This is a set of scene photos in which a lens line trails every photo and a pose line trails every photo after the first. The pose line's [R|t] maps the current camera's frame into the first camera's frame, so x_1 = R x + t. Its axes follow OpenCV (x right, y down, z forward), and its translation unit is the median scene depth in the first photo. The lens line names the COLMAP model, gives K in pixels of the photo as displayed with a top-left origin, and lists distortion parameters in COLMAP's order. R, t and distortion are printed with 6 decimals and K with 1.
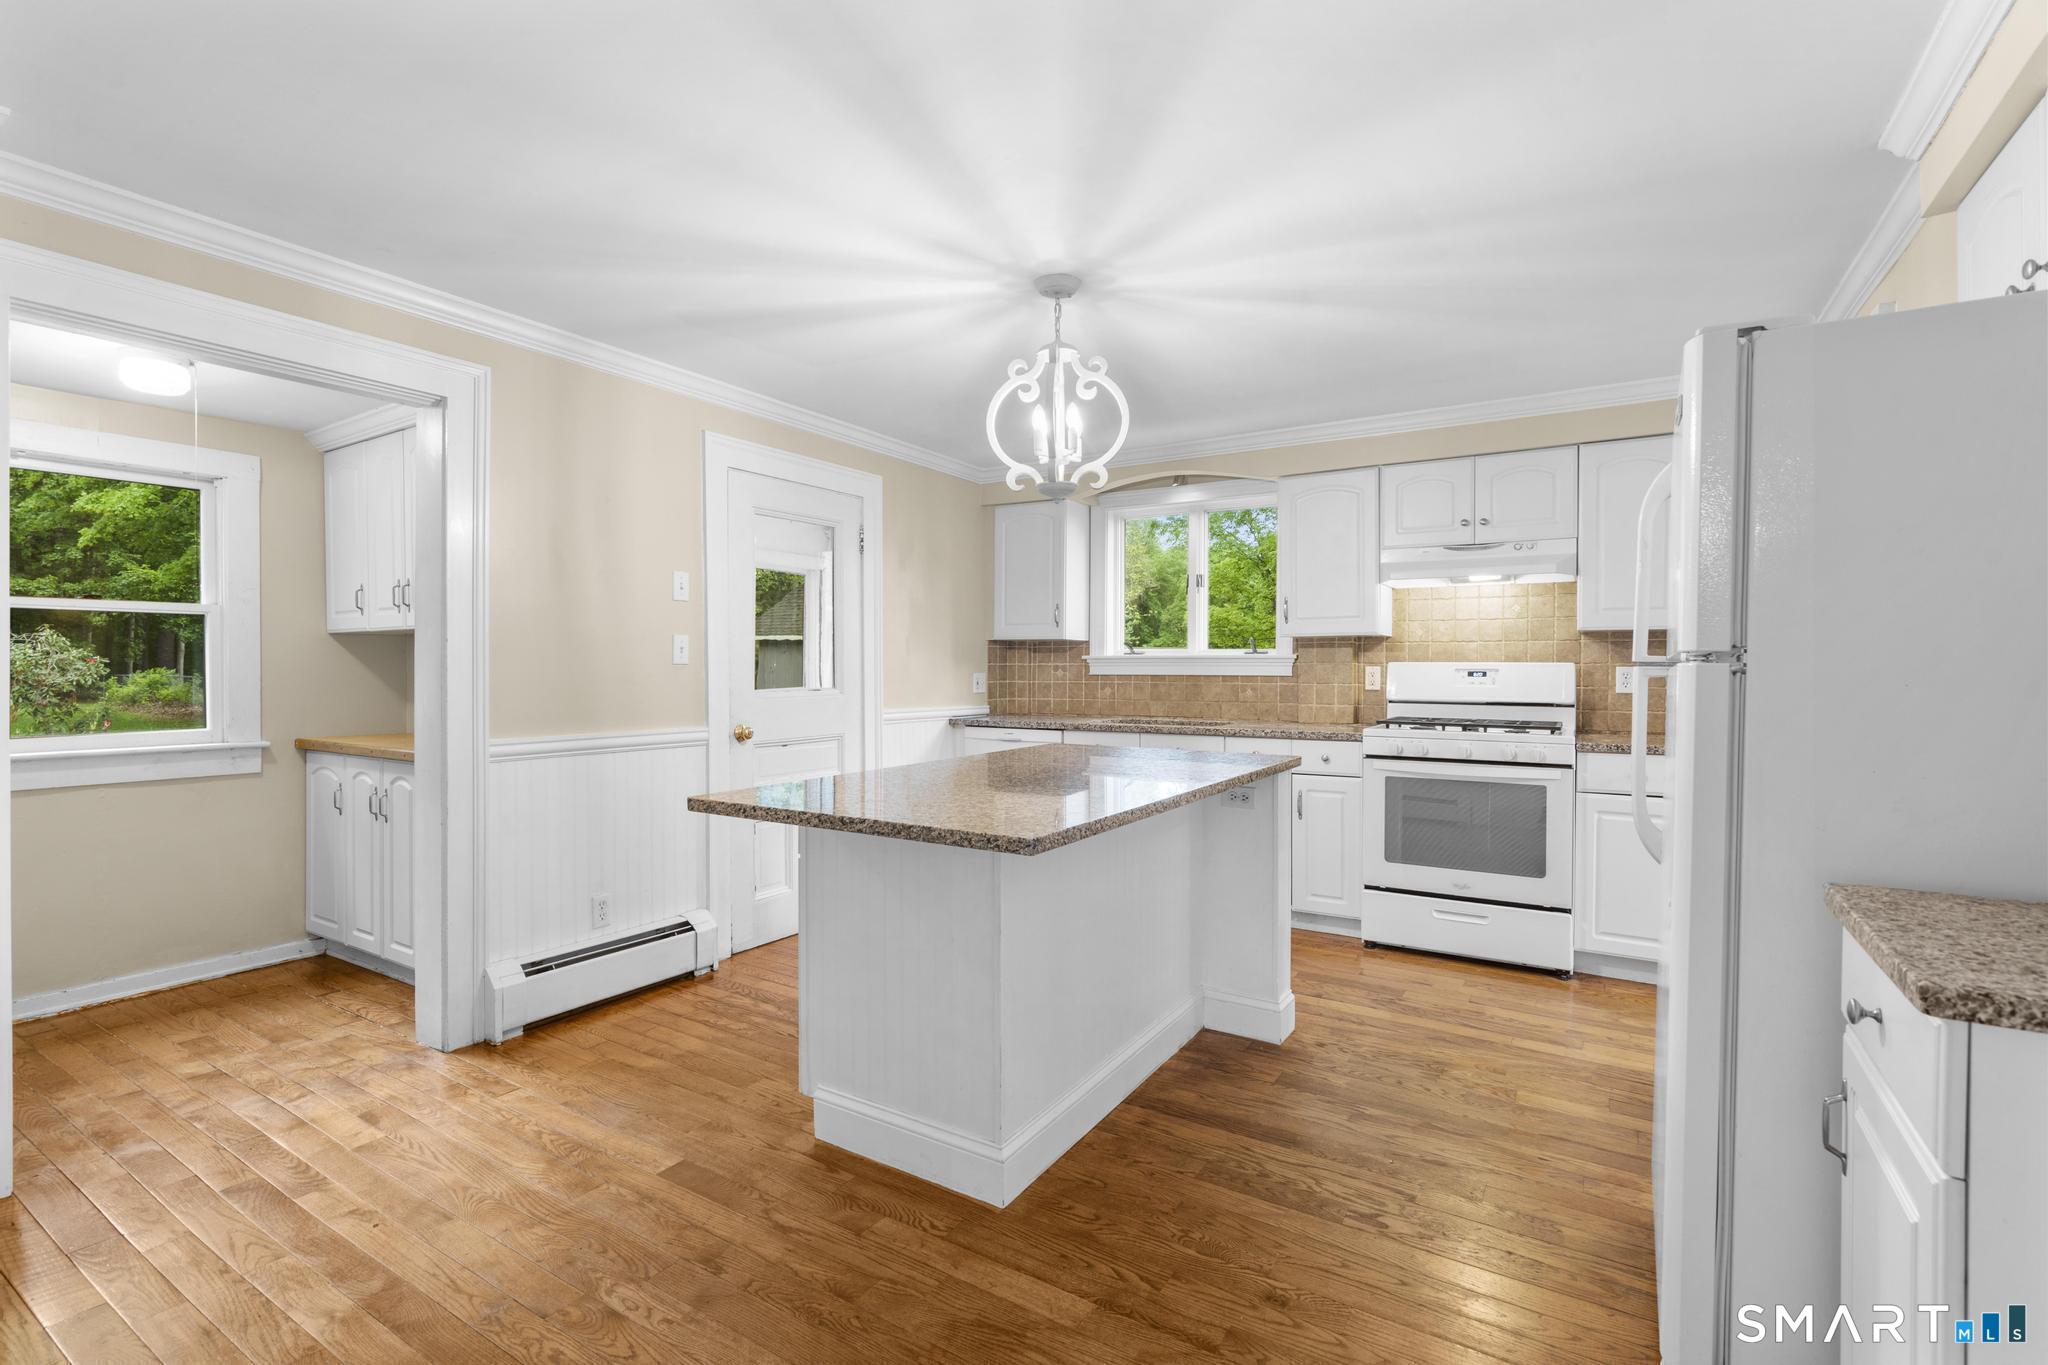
lens RADIAL K [[916.9, 0, 1014.2], [0, 916.9, 675.6], [0, 0, 1]] dist [0.001846, 0.000745]
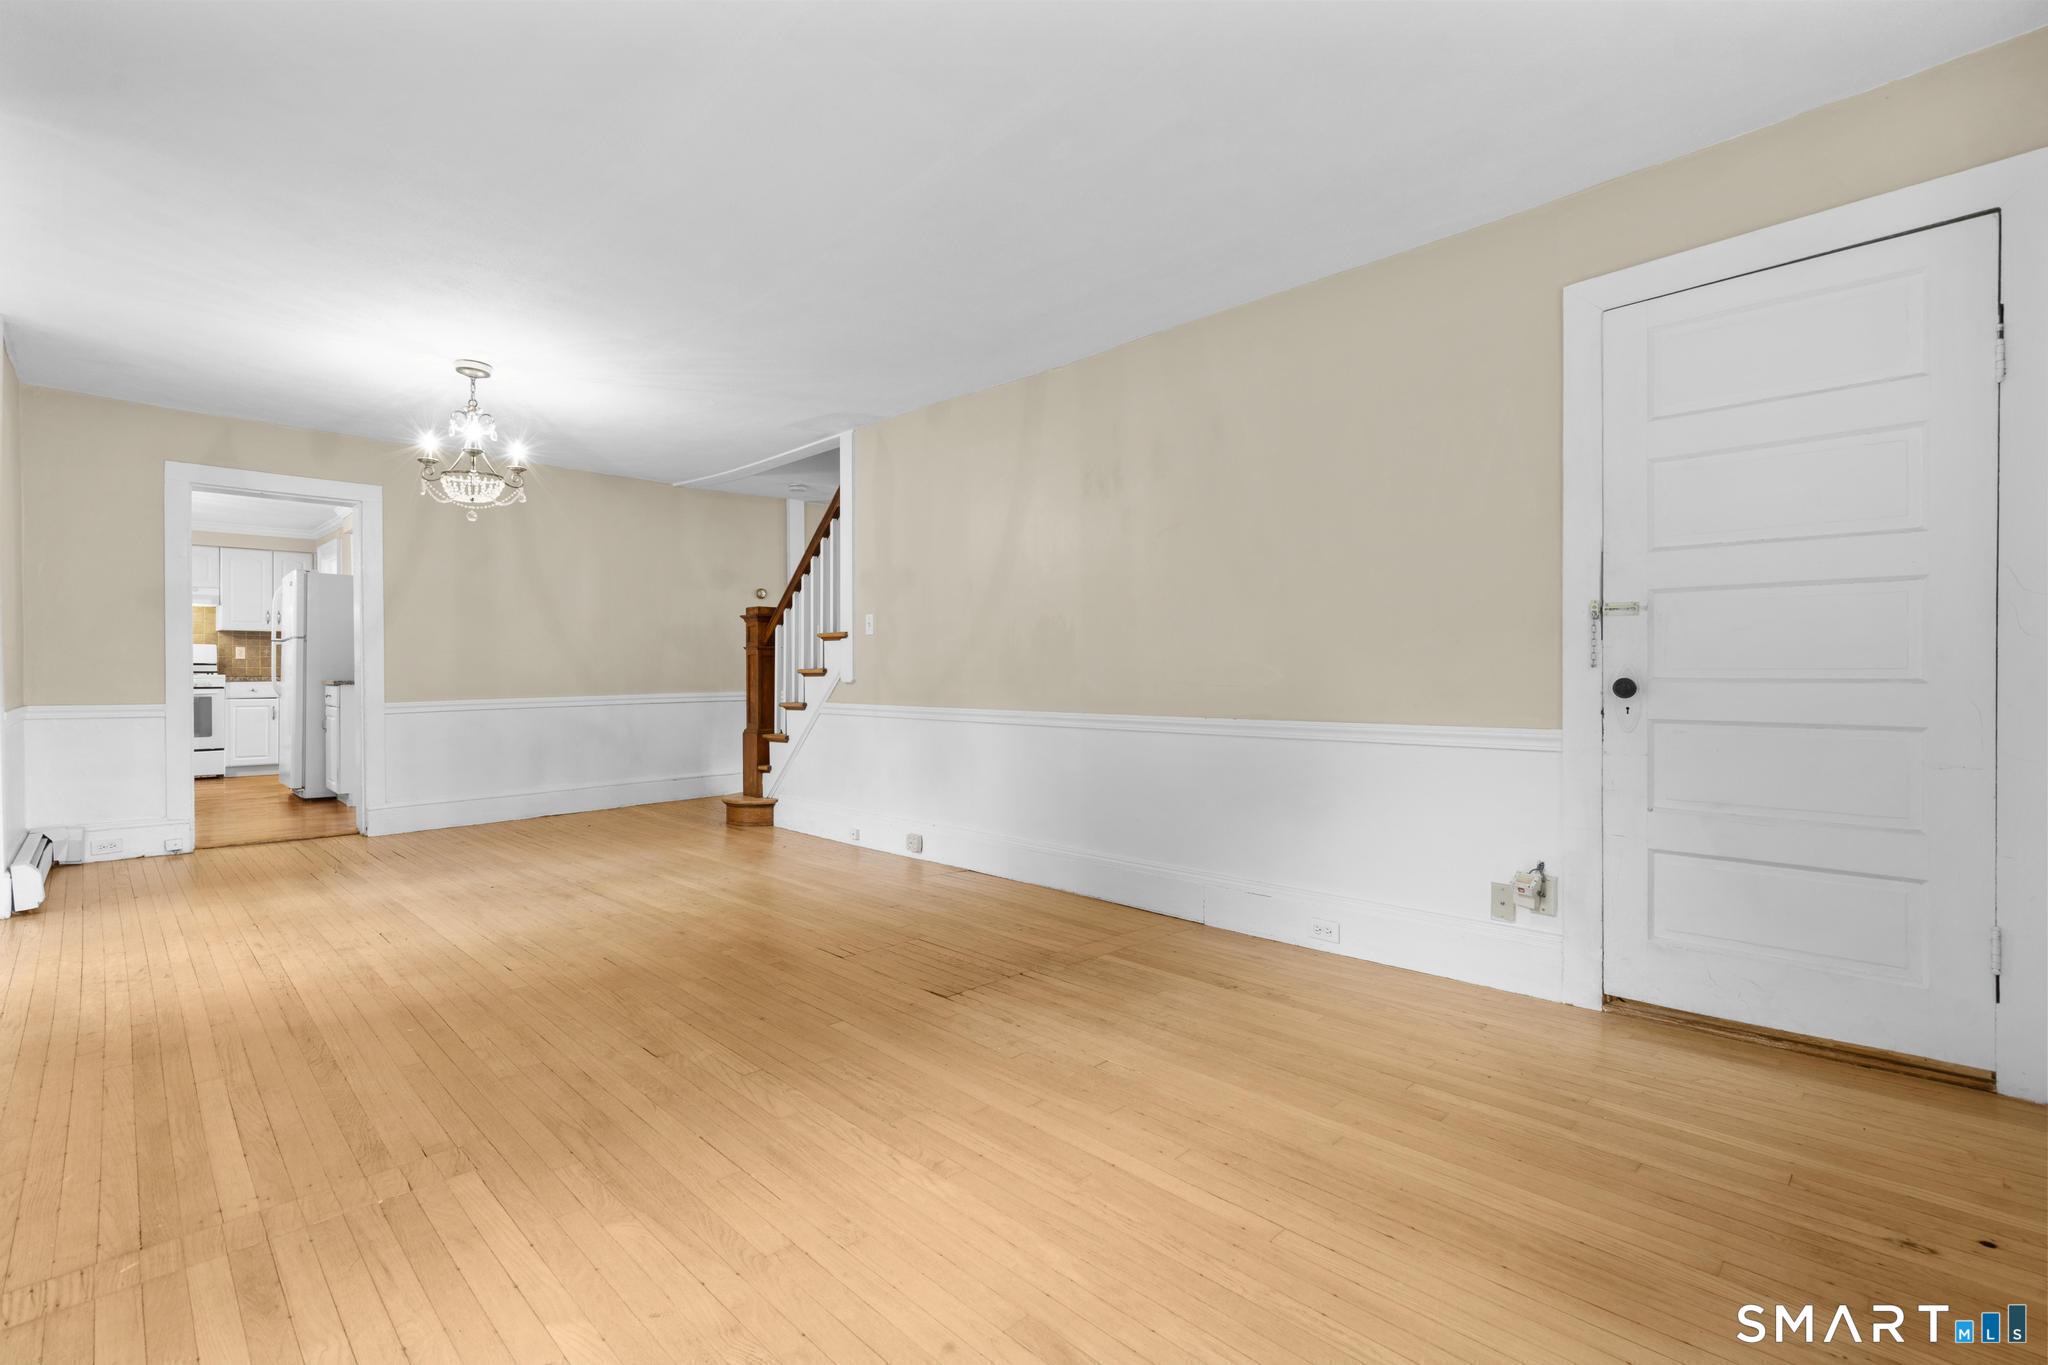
lens RADIAL K [[916.9, 0, 1014.2], [0, 916.9, 675.6], [0, 0, 1]] dist [0.001846, 0.000745]
pose [[0.207437, -0.010298, 0.978194, -1.115492], [0.012271, 0.999893, 0.007924, 0.064537], [-0.978171, 0.010359, 0.207541, -1.288384]]
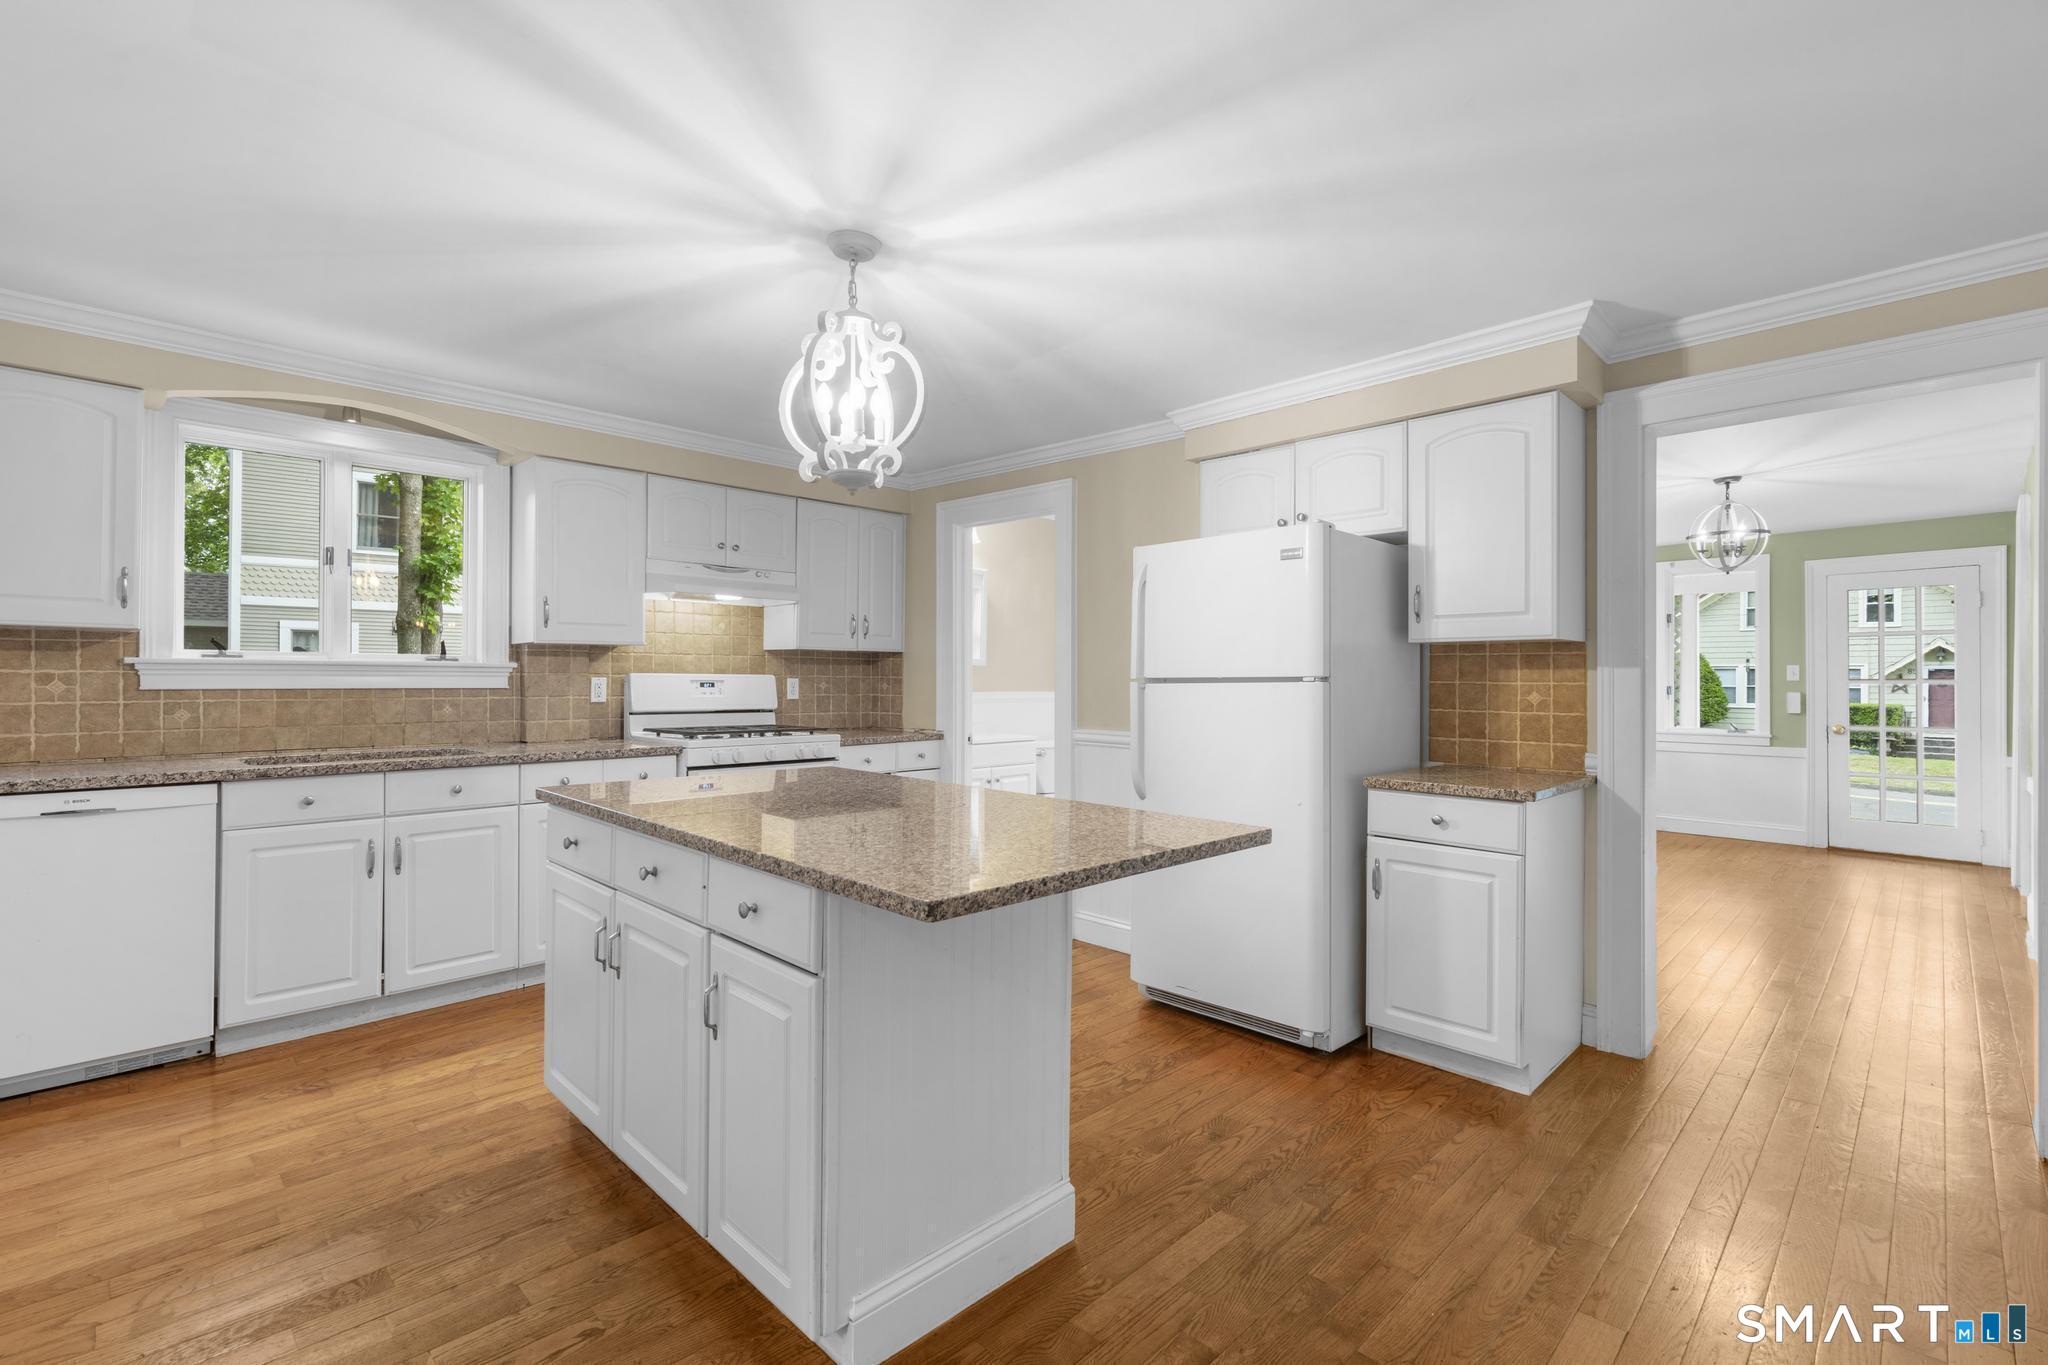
lens RADIAL K [[916.9, 0, 1014.2], [0, 916.9, 675.6], [0, 0, 1]] dist [0.001846, 0.000745]
pose [[0.223982, 0.002112, 0.974591, -0.482943], [0.003357, 0.999990, -0.002938, -0.008284], [-0.974588, 0.003930, 0.223972, 0.413734]]
